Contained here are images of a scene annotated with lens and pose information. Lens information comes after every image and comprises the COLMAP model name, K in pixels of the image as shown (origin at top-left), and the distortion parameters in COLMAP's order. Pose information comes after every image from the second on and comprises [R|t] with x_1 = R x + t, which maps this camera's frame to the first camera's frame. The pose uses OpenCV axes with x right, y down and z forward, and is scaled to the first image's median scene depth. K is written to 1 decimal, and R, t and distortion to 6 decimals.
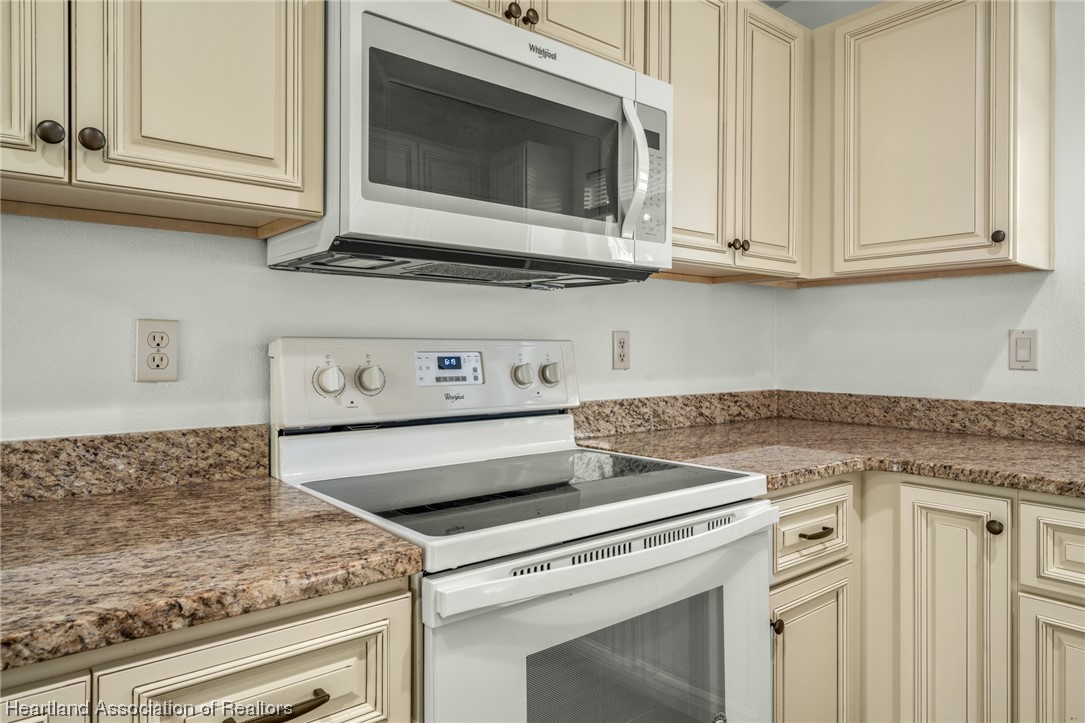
lens RADIAL K [[659.9, 0, 541.1], [0, 659.9, 351.3], [0, 0, 1]] dist [0.000709, 0.001285]
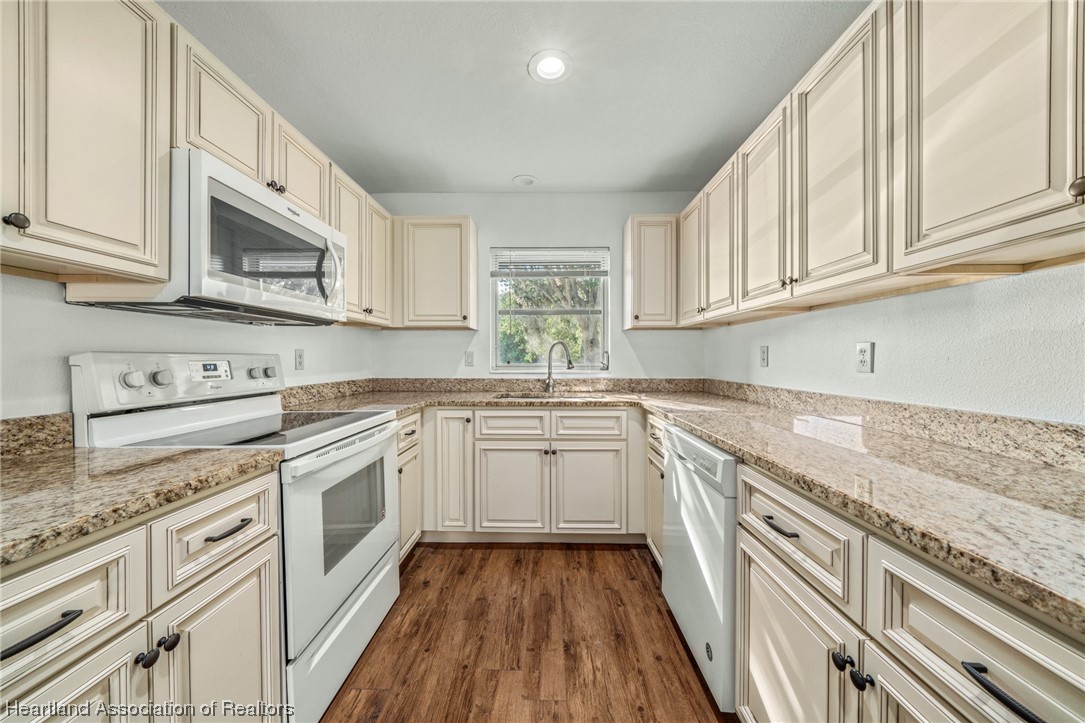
lens RADIAL K [[375.4, 0, 542.5], [0, 375.4, 361.5], [0, 0, 1]] dist [0.000014, -0.000004]
pose [[0.637156, -0.008410, 0.770689, -0.369803], [0.004024, 0.999963, 0.007585, -0.001397], [-0.770725, -0.001732, 0.637166, -0.295879]]
